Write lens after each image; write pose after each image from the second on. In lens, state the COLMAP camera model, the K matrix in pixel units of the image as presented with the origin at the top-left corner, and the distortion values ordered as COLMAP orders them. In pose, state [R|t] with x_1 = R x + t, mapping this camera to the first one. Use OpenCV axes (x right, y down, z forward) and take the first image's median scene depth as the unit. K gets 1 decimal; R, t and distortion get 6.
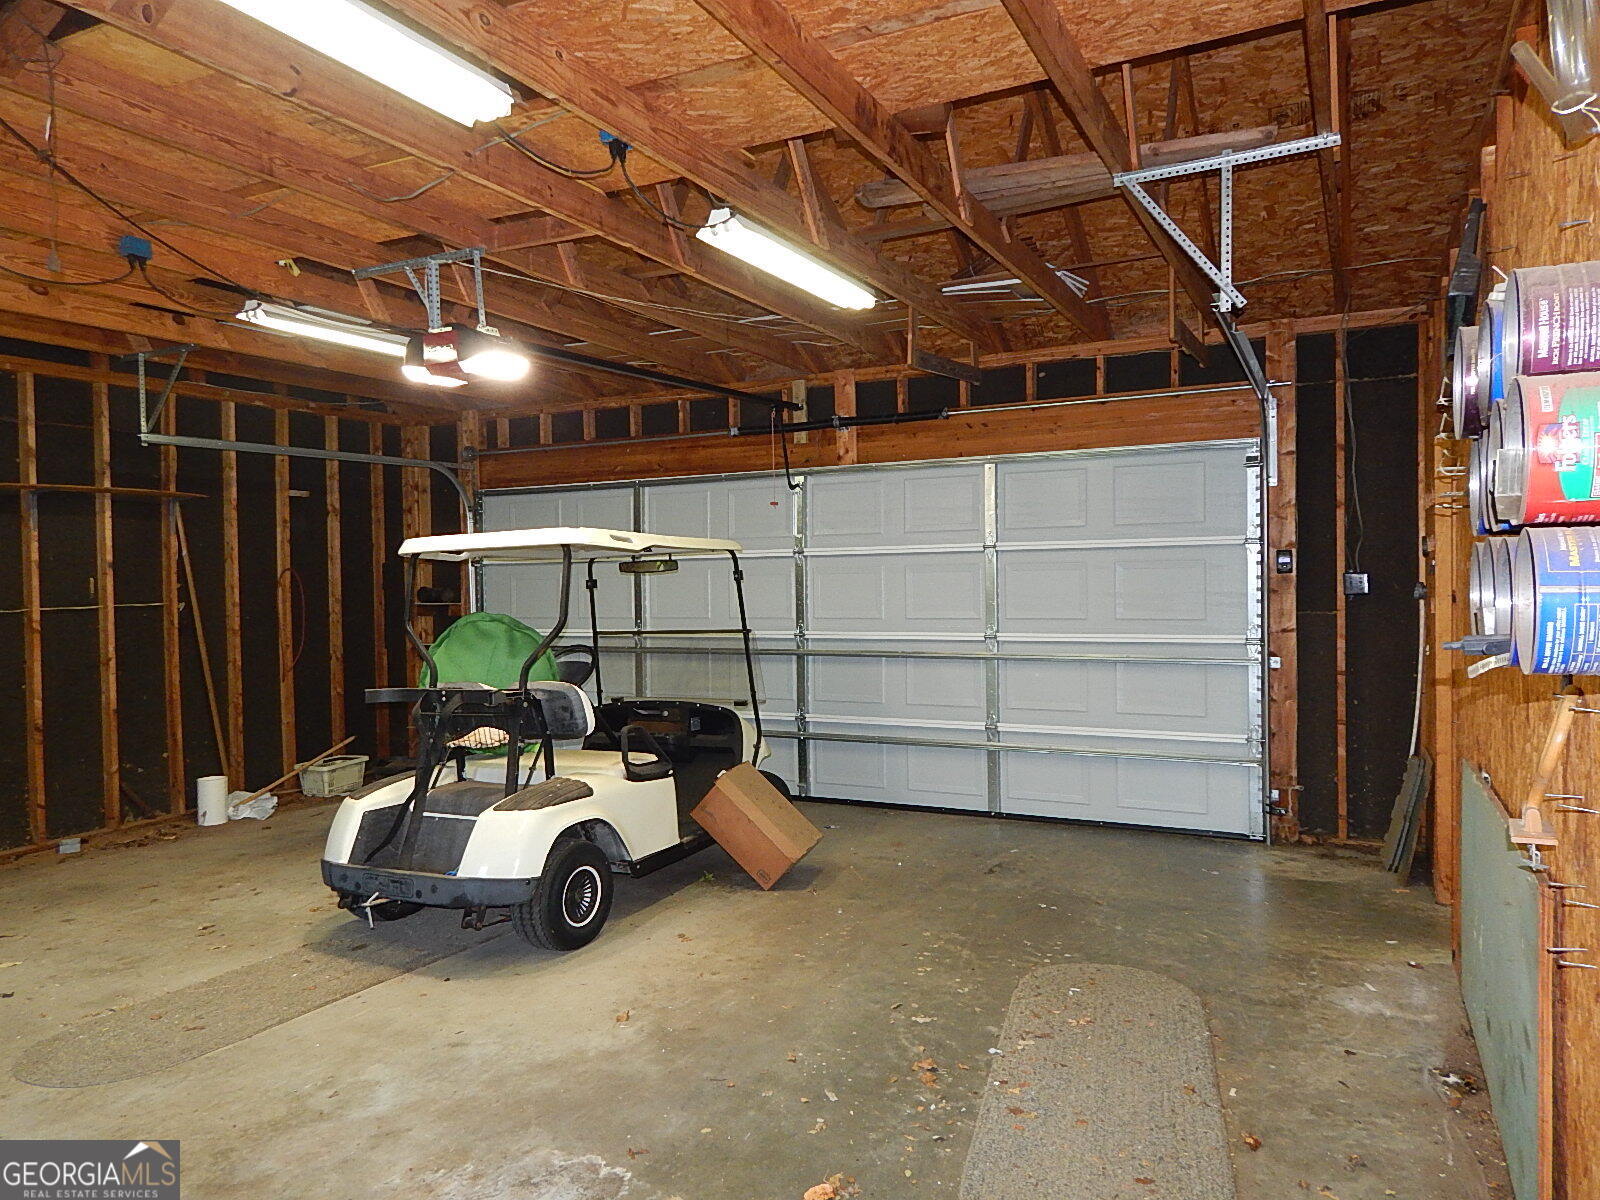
lens RADIAL K [[1101.9, 0, 809.1], [0, 1101.9, 599.9], [0, 0, 1]] dist [0.023983, -0.006617]
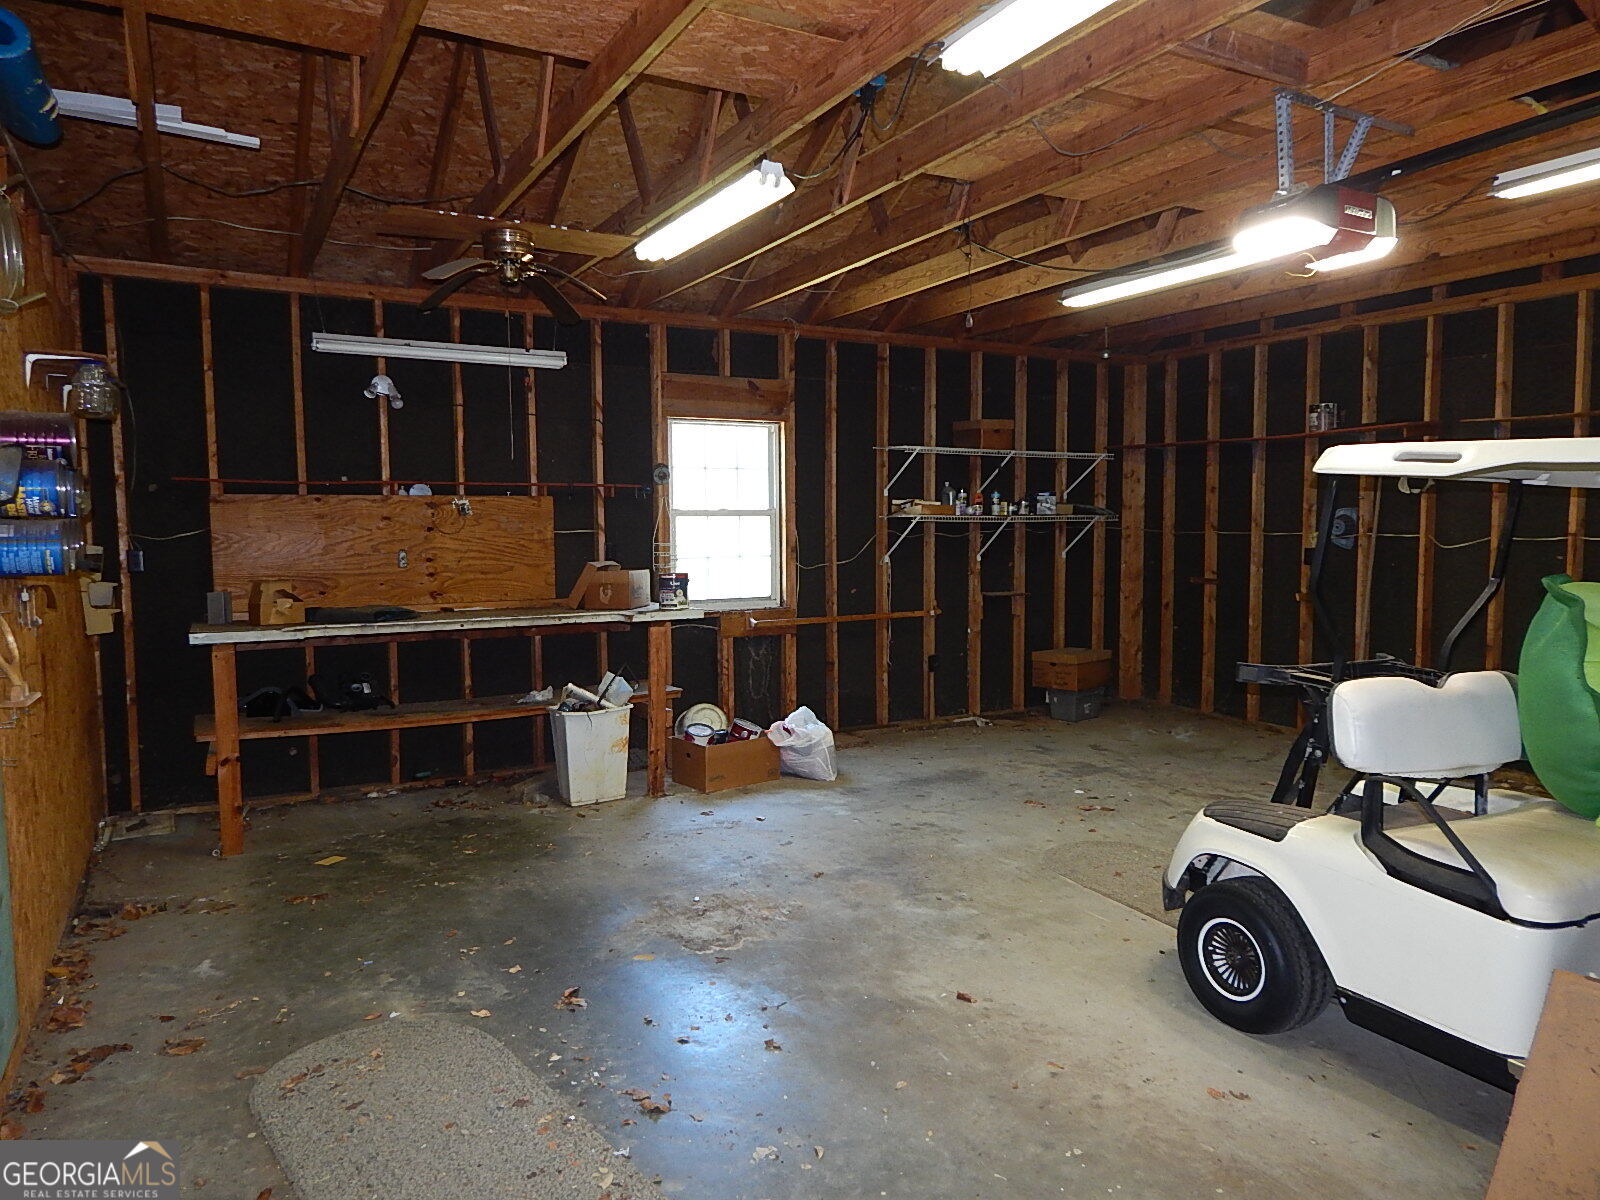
lens RADIAL K [[1101.9, 0, 811.2], [0, 1101.9, 595.4], [0, 0, 1]] dist [0.023983, -0.006617]
pose [[-0.576889, 0.080801, -0.812816, 0.702072], [-0.004433, 0.994771, 0.102035, -0.060053], [0.816811, 0.062466, -0.573514, 1.552498]]
